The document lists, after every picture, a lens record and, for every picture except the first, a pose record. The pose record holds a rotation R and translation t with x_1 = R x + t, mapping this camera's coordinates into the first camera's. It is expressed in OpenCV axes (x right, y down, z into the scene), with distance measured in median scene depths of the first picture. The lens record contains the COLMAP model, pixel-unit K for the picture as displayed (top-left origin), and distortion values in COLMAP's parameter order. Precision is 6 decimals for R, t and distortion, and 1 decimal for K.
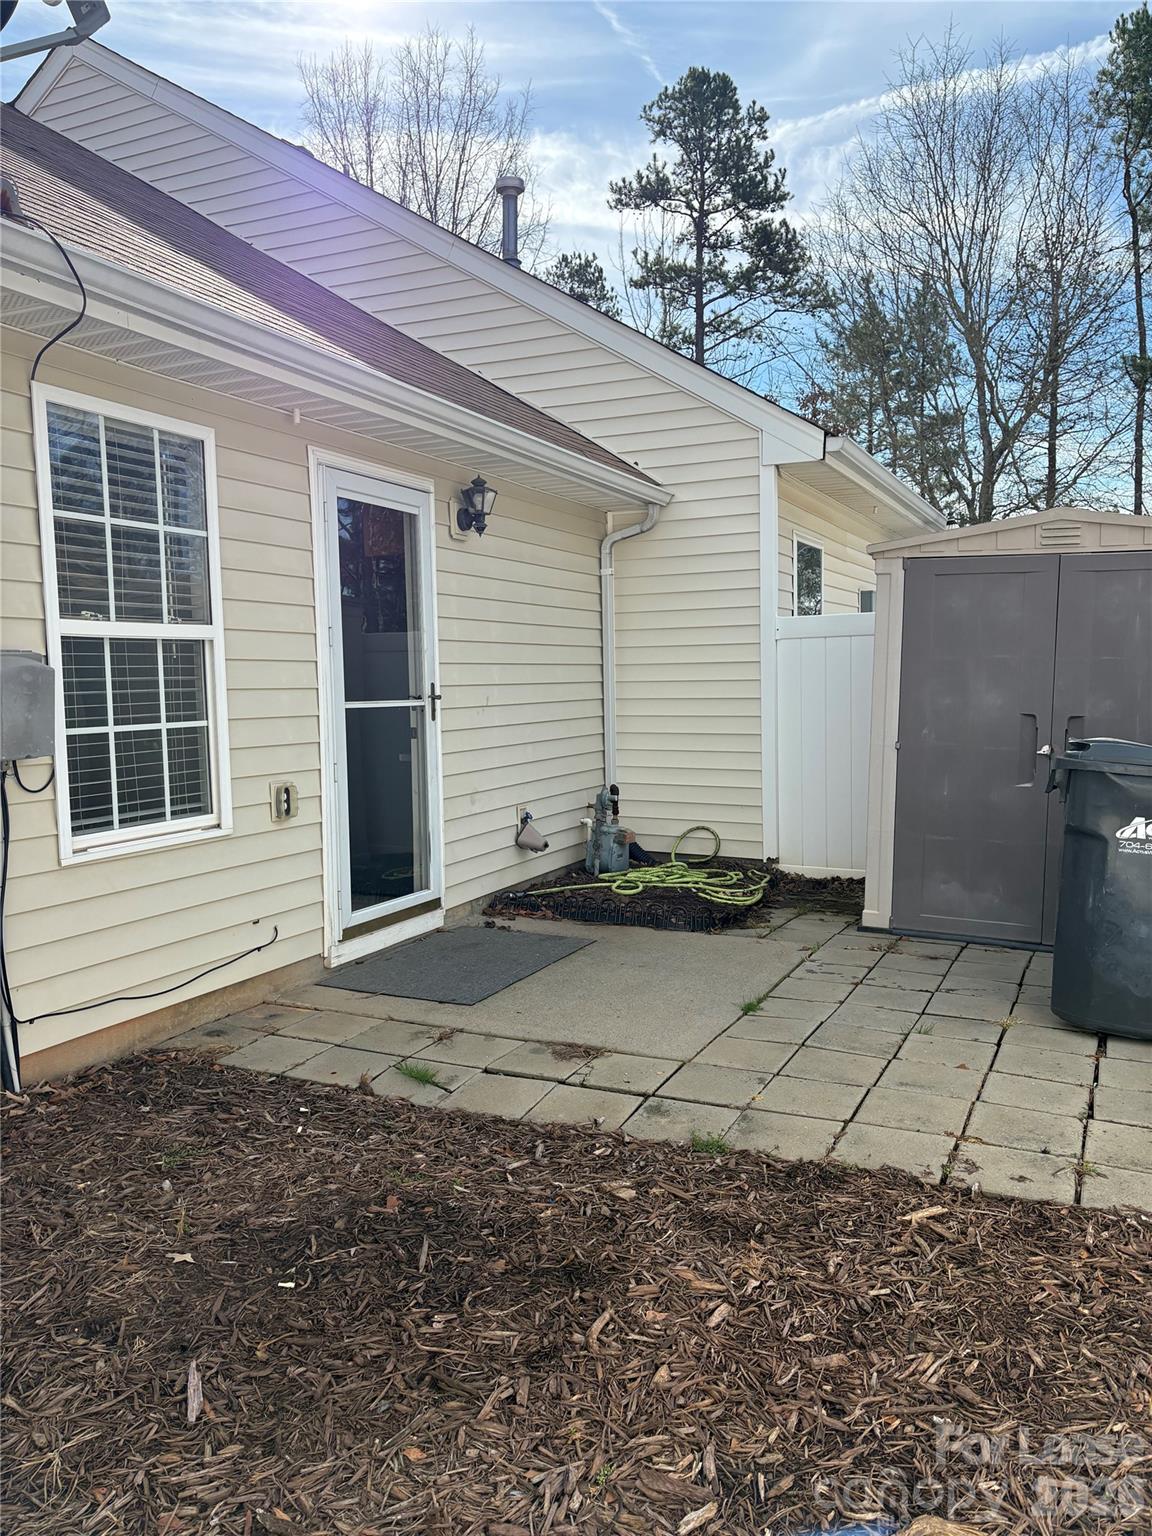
lens RADIAL K [[1159.2, 0, 576.0], [0, 1159.2, 768.0], [0, 0, 1]] dist [0.059560, -0.076323]
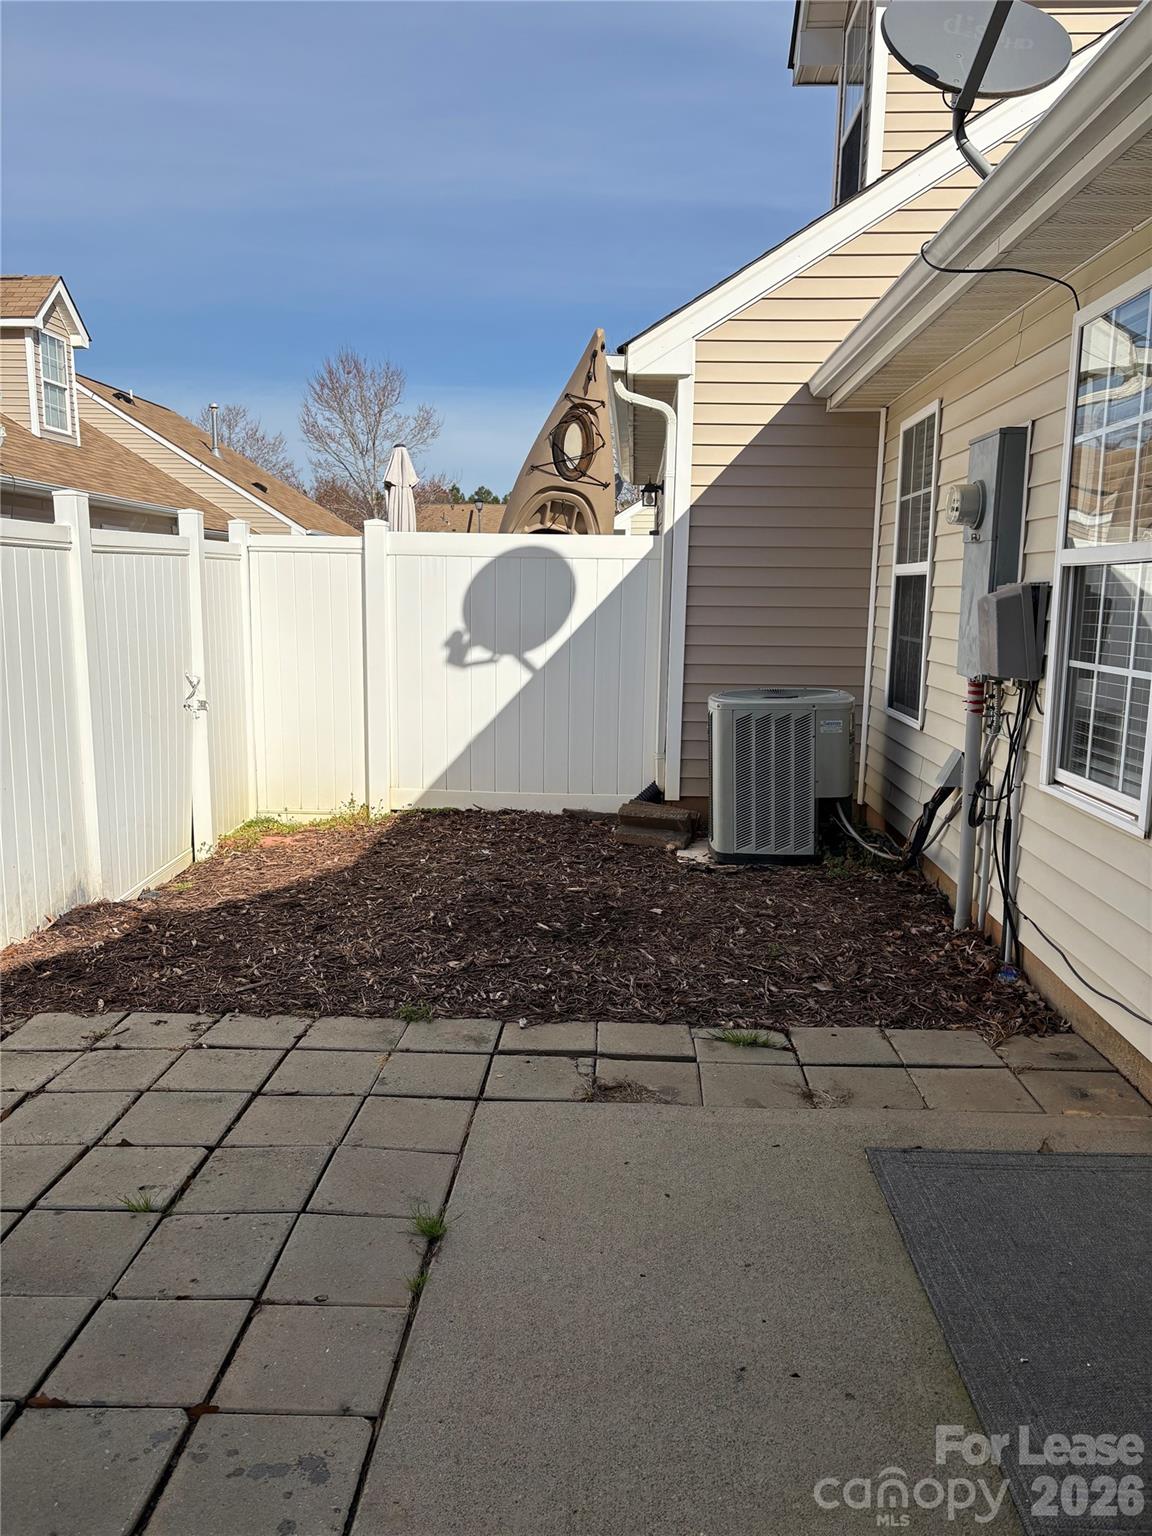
lens RADIAL K [[1159.2, 0, 576.0], [0, 1159.2, 768.0], [0, 0, 1]] dist [0.059560, -0.076323]
pose [[-0.921738, 0.071518, -0.381161, 0.320795], [-0.021404, 0.971969, 0.234133, -0.160772], [0.387221, 0.223968, -0.894370, 1.677242]]
